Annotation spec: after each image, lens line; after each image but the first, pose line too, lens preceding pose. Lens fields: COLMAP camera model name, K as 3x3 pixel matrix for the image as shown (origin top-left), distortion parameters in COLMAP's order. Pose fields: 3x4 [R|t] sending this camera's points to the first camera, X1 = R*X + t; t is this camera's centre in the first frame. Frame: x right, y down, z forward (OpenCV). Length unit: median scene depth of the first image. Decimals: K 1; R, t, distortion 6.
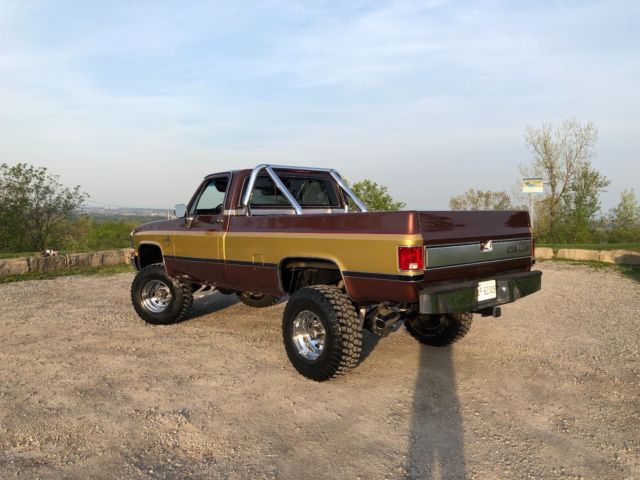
lens RADIAL K [[534.9, 0, 321.5], [0, 534.9, 210.0], [0, 0, 1]] dist [0.020767, -0.003051]
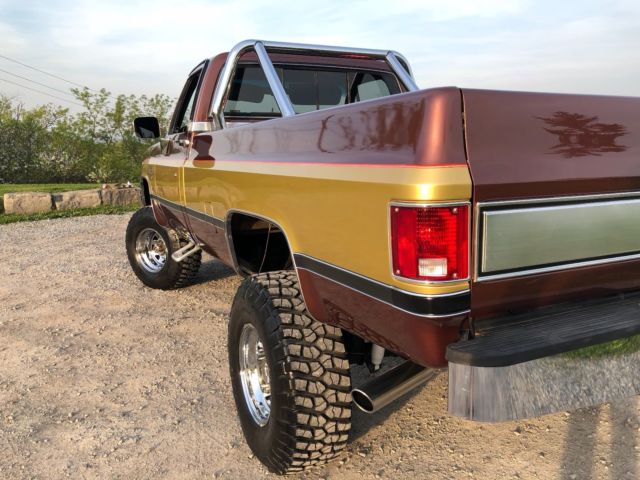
lens RADIAL K [[534.9, 0, 317.0], [0, 534.9, 226.4], [0, 0, 1]] dist [0.008594, -0.011841]
pose [[0.957708, 0.038571, -0.285145, 0.130588], [0.006670, 0.987733, 0.156009, 0.021689], [0.287664, -0.151313, 0.945703, 0.464708]]
